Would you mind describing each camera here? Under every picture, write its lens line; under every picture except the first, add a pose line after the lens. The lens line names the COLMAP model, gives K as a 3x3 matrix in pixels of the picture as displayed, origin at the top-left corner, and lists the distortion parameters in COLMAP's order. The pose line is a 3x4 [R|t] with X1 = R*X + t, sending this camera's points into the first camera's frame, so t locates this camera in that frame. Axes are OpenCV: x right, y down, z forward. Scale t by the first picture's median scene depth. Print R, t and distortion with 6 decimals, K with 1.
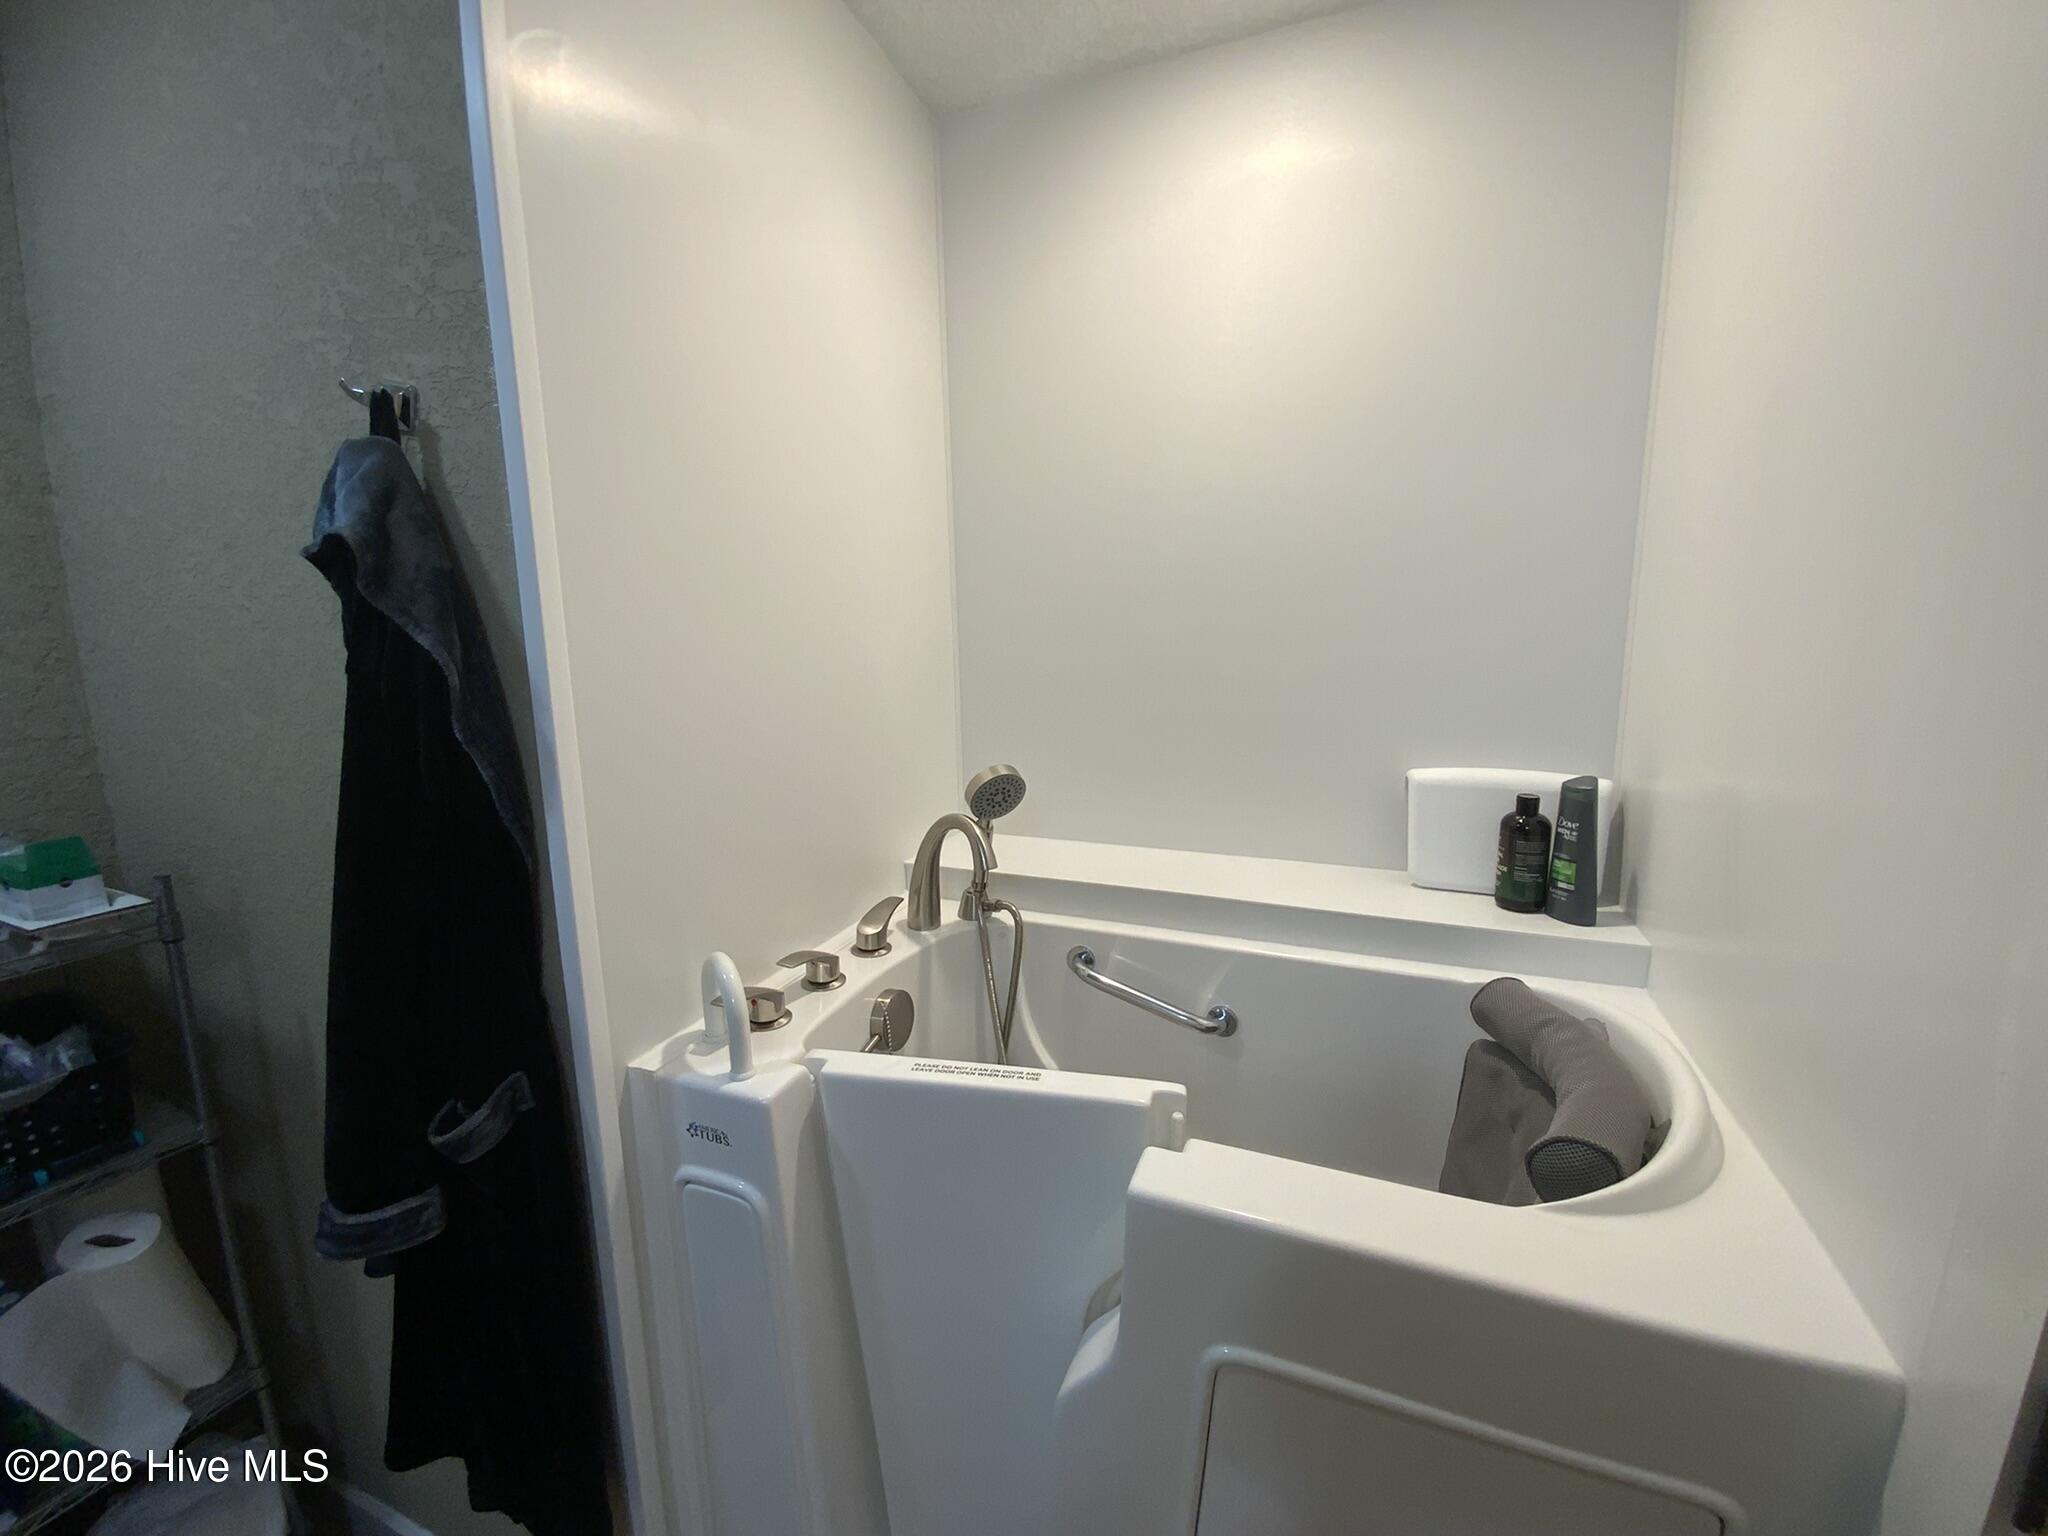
lens RADIAL K [[823.1, 0, 1024.0], [0, 823.1, 768.0], [0, 0, 1]] dist [0.023132, -0.018571]
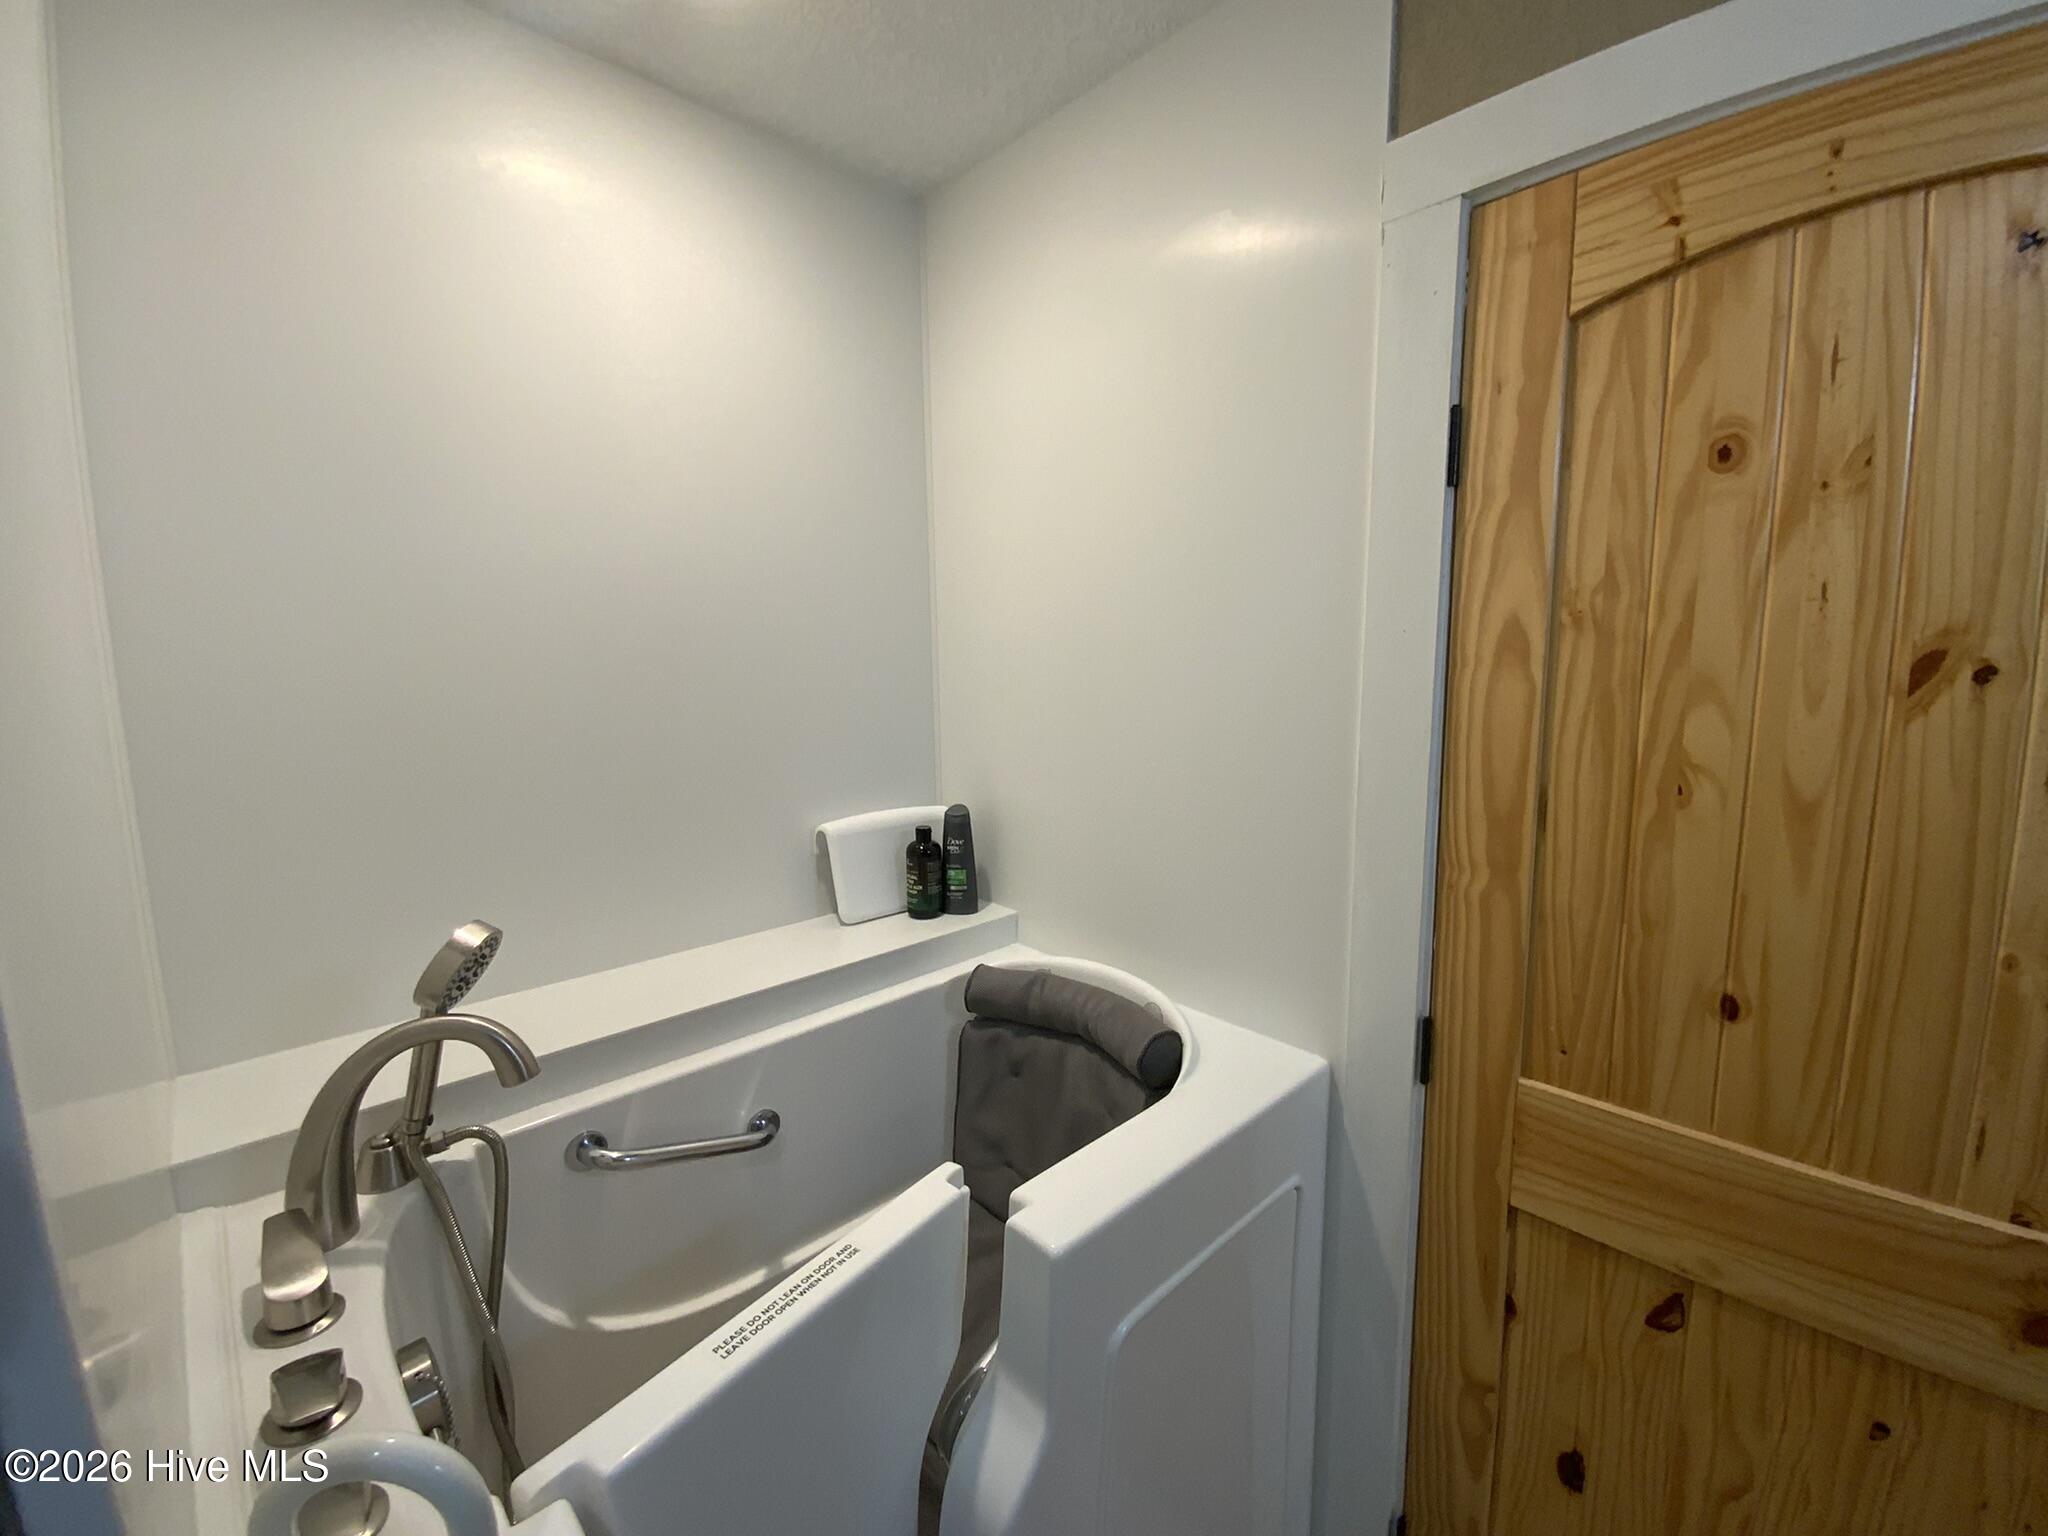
lens RADIAL K [[823.1, 0, 1024.0], [0, 823.1, 768.0], [0, 0, 1]] dist [0.023132, -0.018571]
pose [[0.409872, -0.112306, 0.905203, -0.468803], [0.166868, 0.984876, 0.046634, -0.089453], [-0.896750, 0.131935, 0.422414, 0.318009]]
